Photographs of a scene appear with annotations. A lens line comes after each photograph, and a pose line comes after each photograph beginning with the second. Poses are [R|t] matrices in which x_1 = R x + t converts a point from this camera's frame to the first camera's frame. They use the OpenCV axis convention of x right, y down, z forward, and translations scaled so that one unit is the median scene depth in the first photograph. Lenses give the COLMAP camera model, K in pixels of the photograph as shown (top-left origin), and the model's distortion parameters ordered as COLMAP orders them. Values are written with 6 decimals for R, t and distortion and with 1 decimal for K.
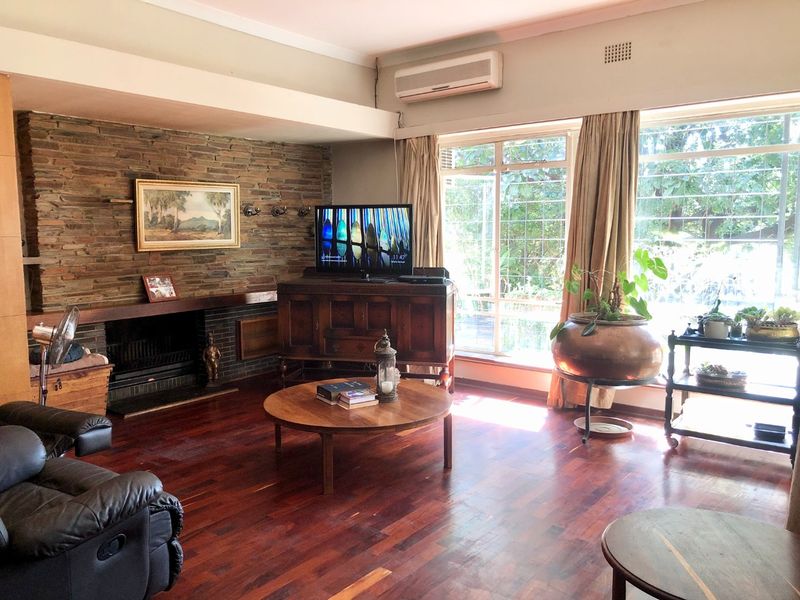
lens RADIAL K [[649.8, 0, 400.0], [0, 649.8, 300.0], [0, 0, 1]] dist [0.071071, -0.150112]
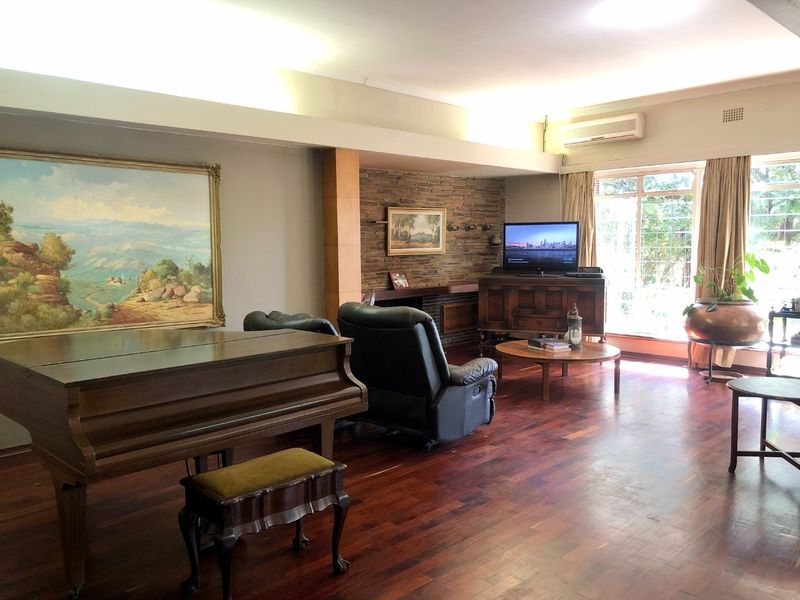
lens RADIAL K [[649.8, 0, 400.0], [0, 649.8, 300.0], [0, 0, 1]] dist [0.071071, -0.150112]
pose [[0.989723, 0.009577, -0.142677, -0.159084], [-0.011869, 0.999814, -0.015227, 0.048402], [0.142504, 0.016764, 0.989652, -0.454207]]
